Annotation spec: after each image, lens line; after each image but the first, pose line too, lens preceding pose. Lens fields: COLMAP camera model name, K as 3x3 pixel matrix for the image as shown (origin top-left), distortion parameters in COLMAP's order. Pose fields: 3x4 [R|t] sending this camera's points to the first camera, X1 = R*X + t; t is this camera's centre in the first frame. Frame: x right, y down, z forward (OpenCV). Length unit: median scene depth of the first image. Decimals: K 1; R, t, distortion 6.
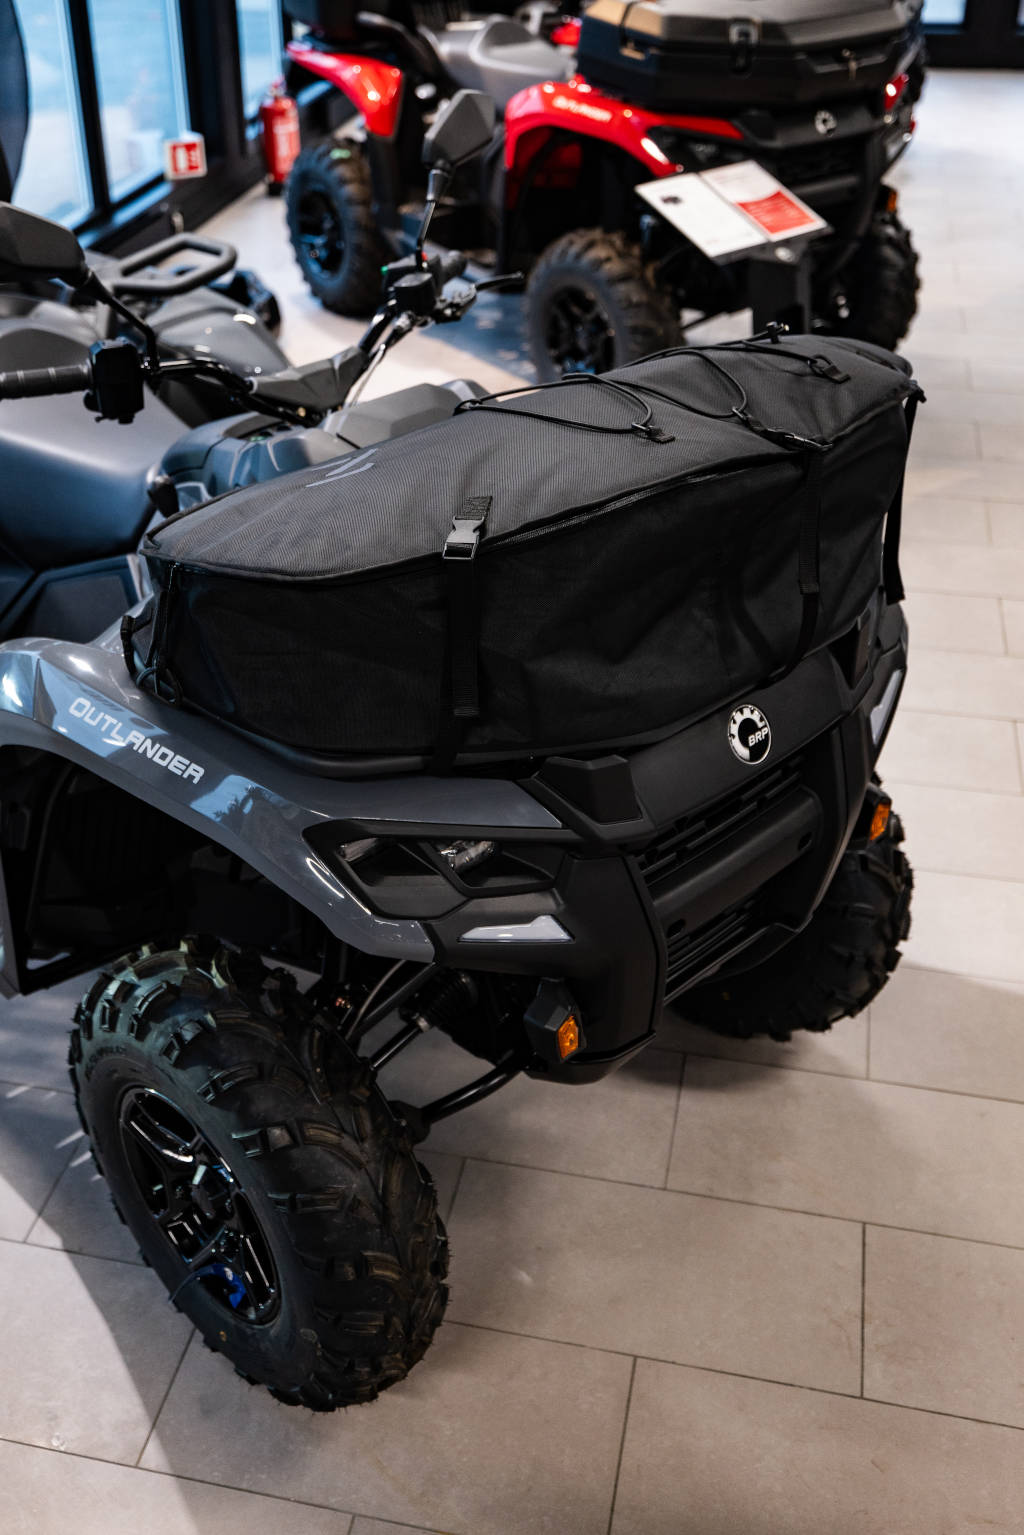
lens RADIAL K [[1592.5, 0, 467.4], [0, 1592.5, 712.6], [0, 0, 1]] dist [0.000777, 0.013747]
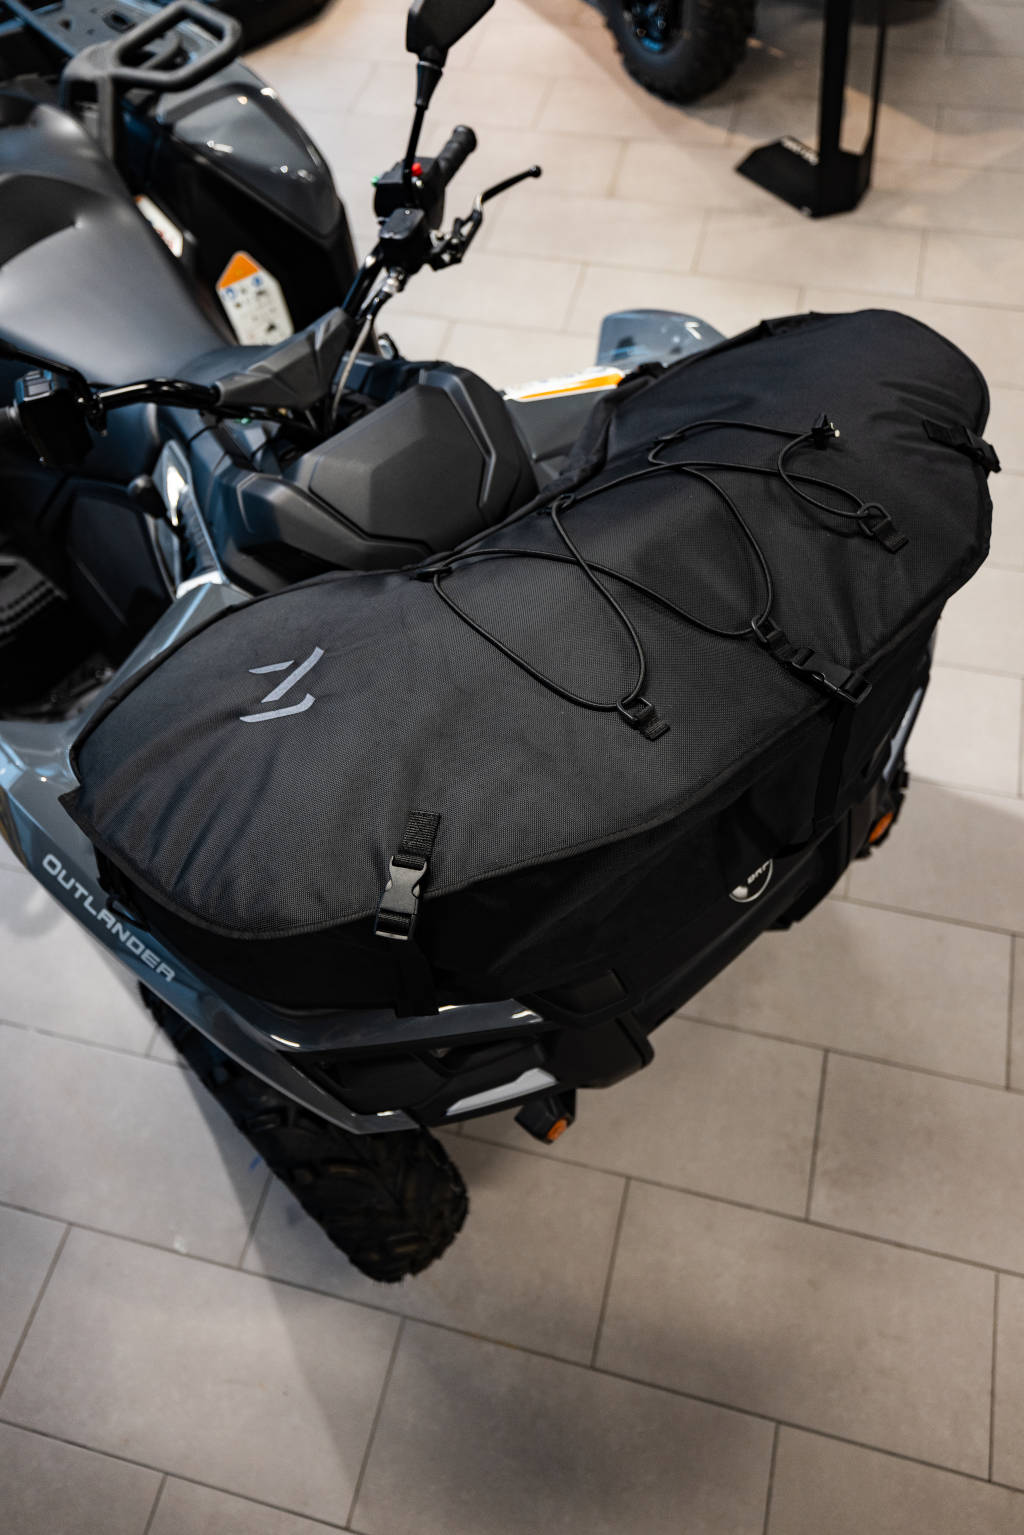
lens RADIAL K [[1138.5, 0, 512.0], [0, 1138.5, 767.5], [0, 0, 1]] dist [0.020881, -0.000403]
pose [[0.998638, 0.006172, -0.051810, 0.067056], [0.018447, 0.887080, 0.461246, -0.347187], [0.048807, -0.461574, 0.885758, 0.397737]]
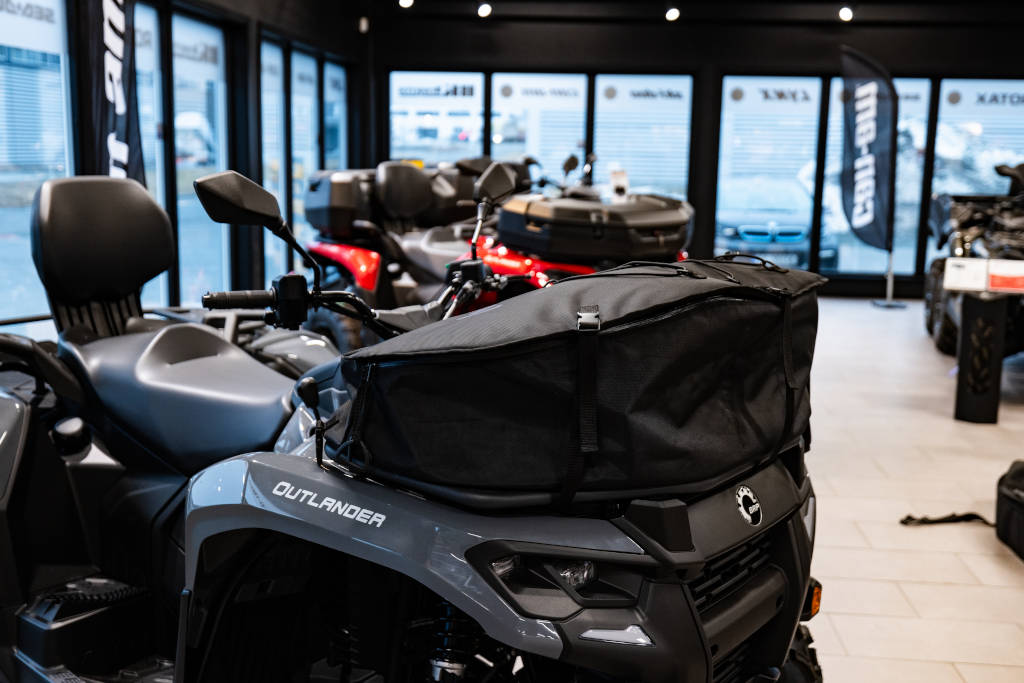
lens RADIAL K [[1040.3, 0, 512.0], [0, 1040.3, 341.5], [0, 0, 1]] dist [-0.011304, -0.006742]
pose [[0.990548, 0.001756, 0.137154, -0.159229], [0.047542, 0.933539, -0.355309, 0.191750], [-0.128662, 0.358471, 0.924632, 0.099153]]
